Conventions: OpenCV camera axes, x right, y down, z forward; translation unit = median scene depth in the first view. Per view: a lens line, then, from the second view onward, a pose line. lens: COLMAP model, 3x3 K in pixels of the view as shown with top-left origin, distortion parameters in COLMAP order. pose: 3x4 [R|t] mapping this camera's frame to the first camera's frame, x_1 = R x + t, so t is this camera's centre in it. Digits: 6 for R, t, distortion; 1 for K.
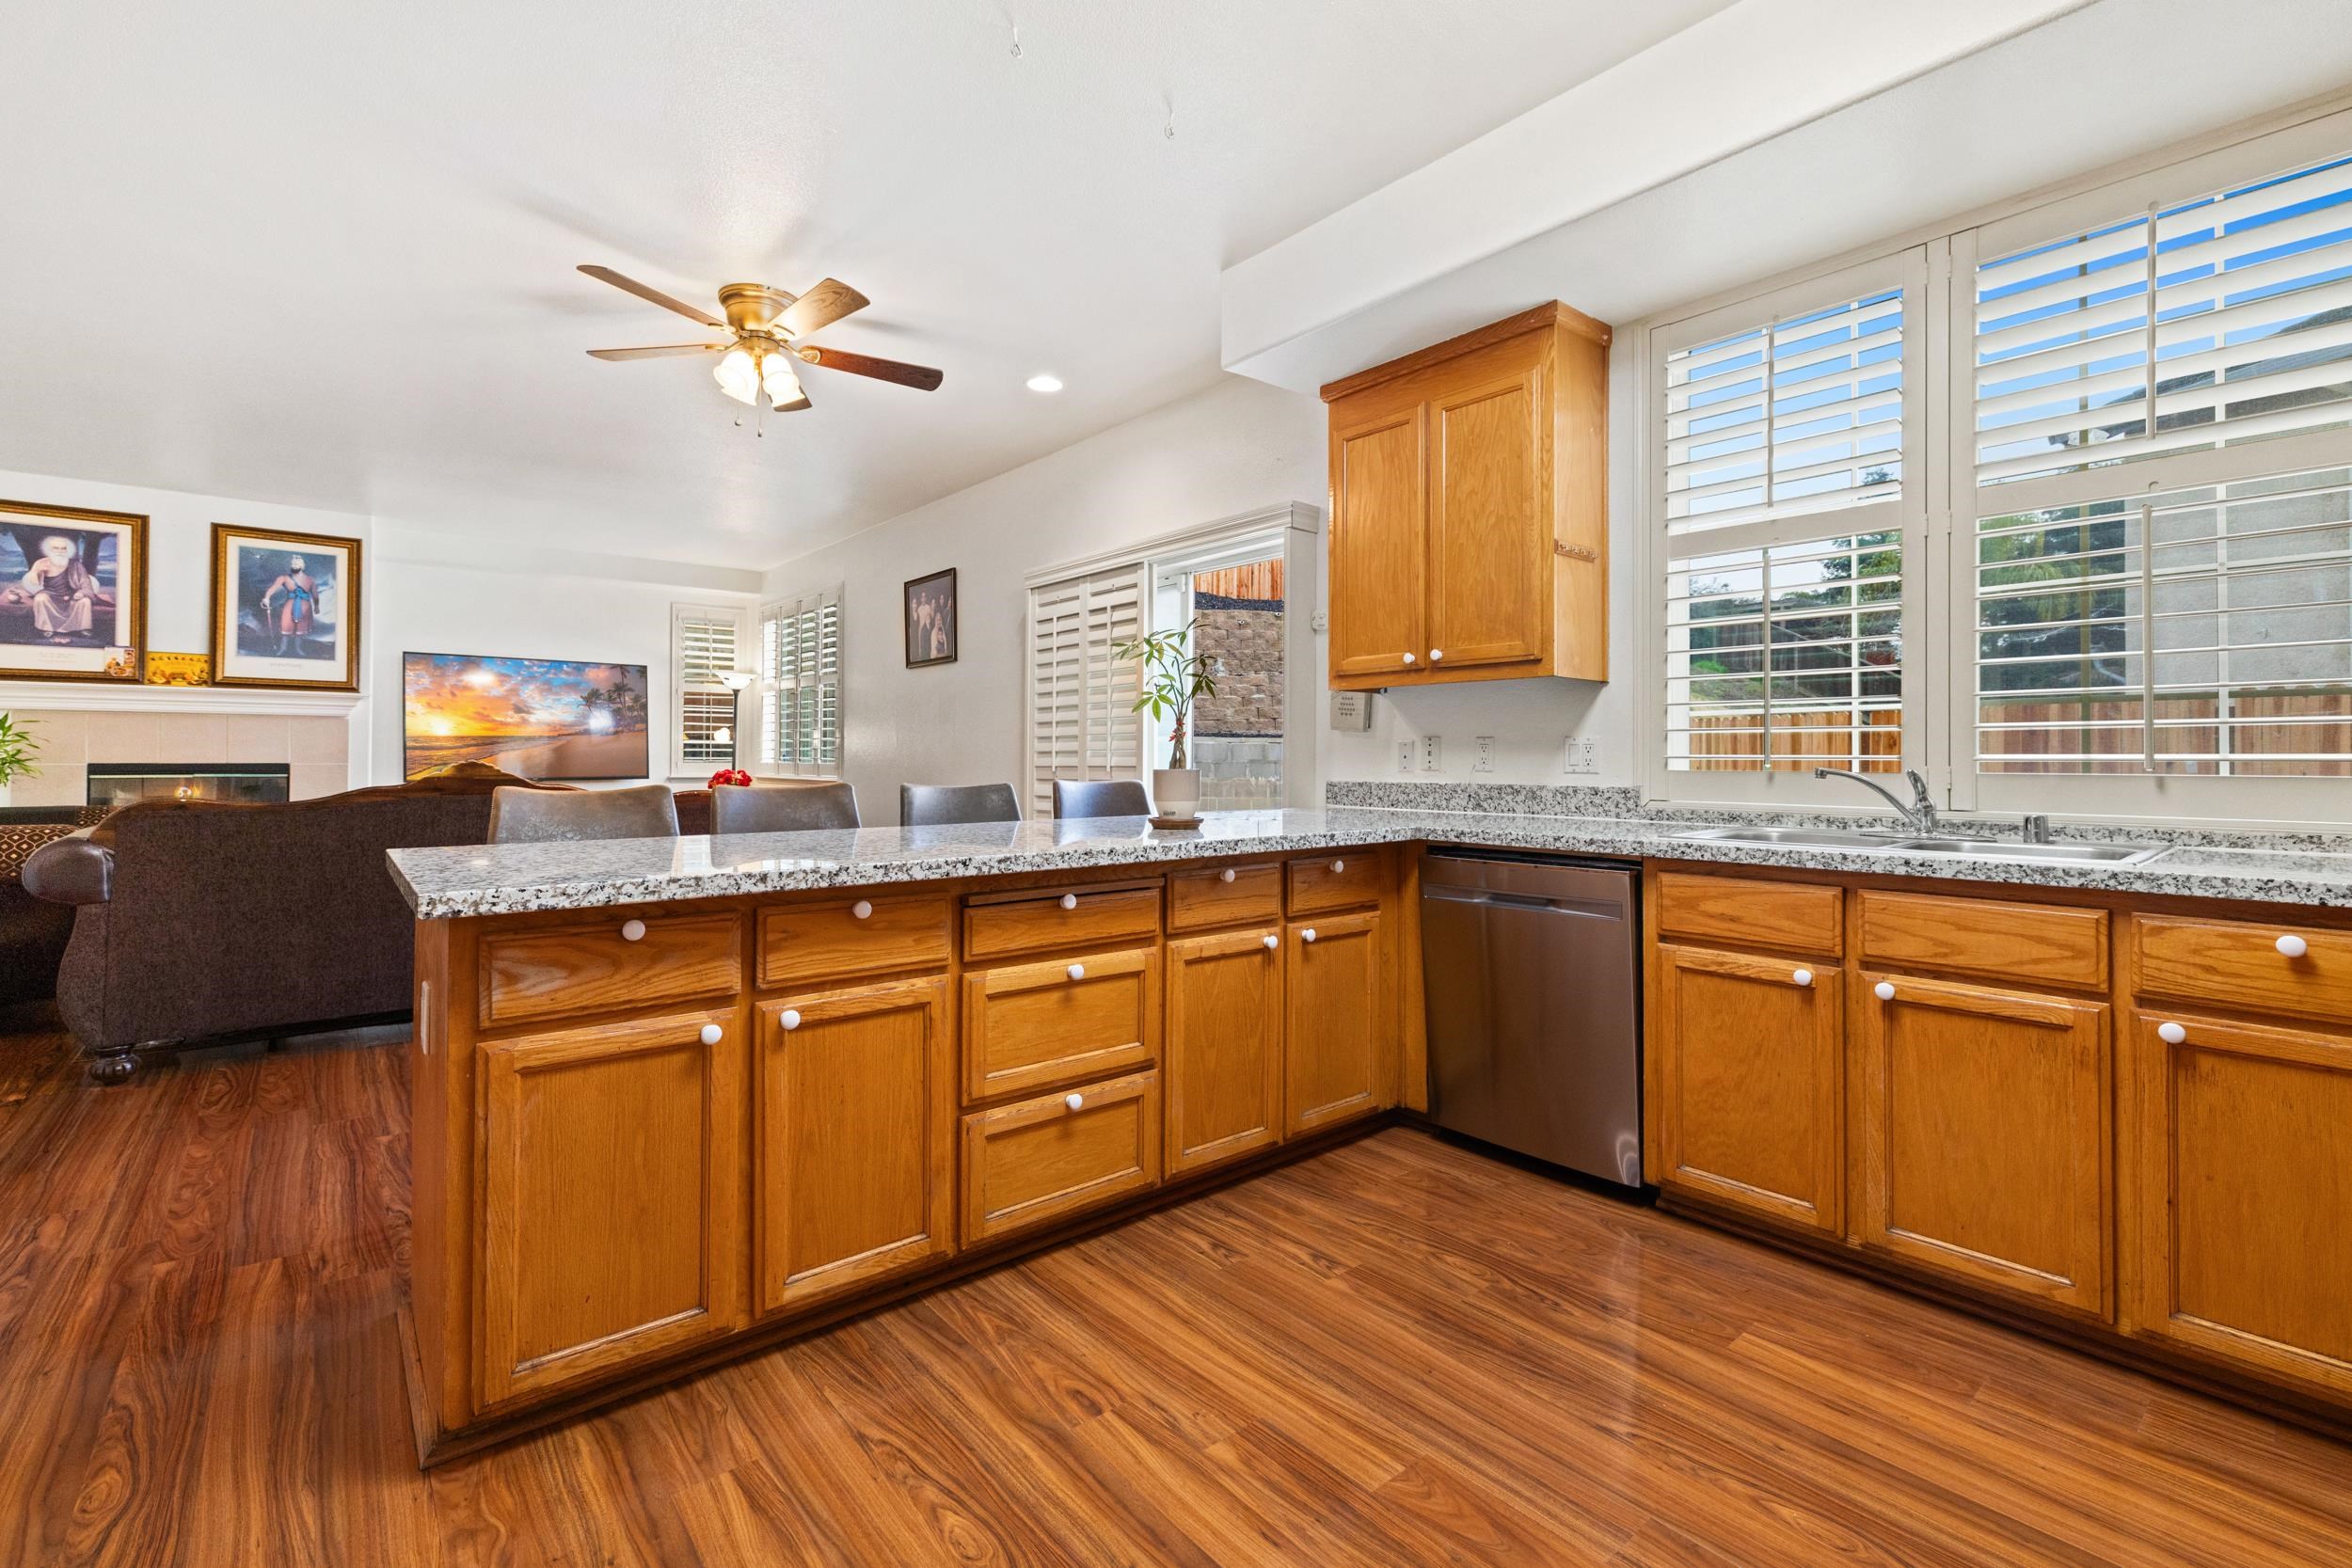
lens RADIAL K [[1016.0, 0, 1148.2], [0, 1016.0, 753.2], [0, 0, 1]] dist [-0.001829, 0.000983]
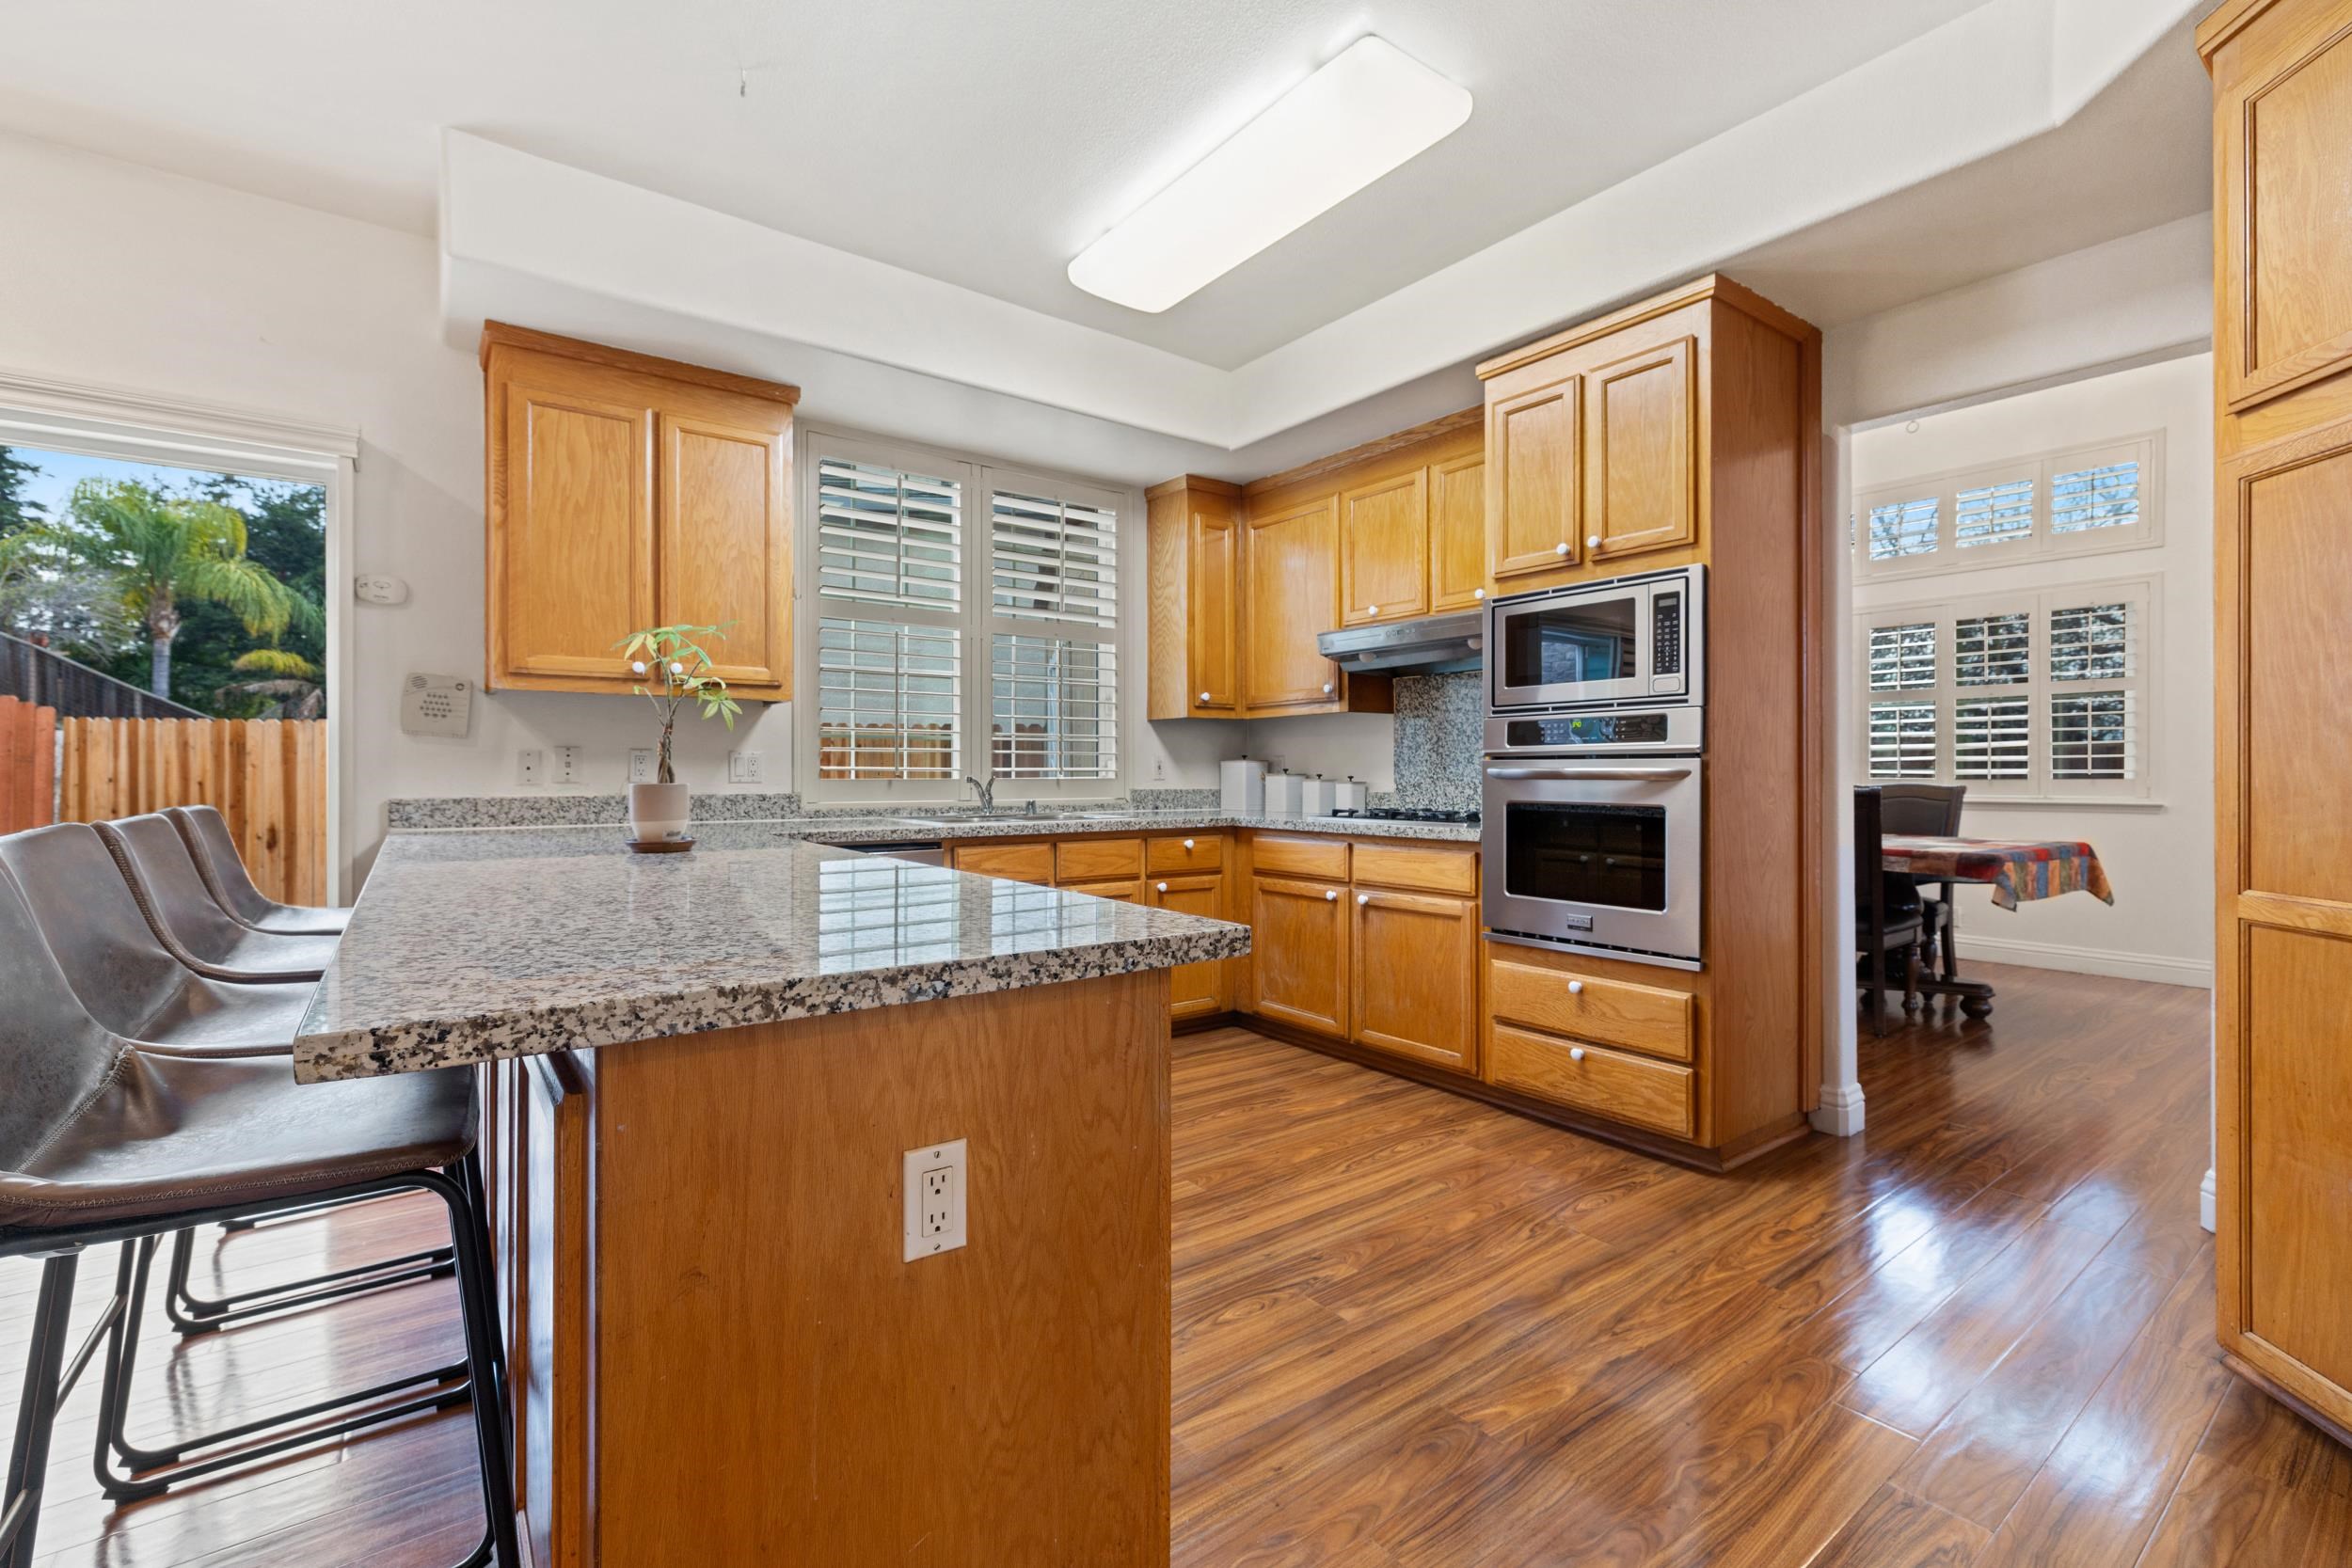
lens RADIAL K [[1016.0, 0, 1187.3], [0, 1016.0, 774.8], [0, 0, 1]] dist [-0.001829, 0.000983]
pose [[0.042646, -0.006193, 0.999071, -1.119330], [-0.007045, 0.999954, 0.006499, -0.000880], [-0.999065, -0.007316, 0.042600, 0.703328]]
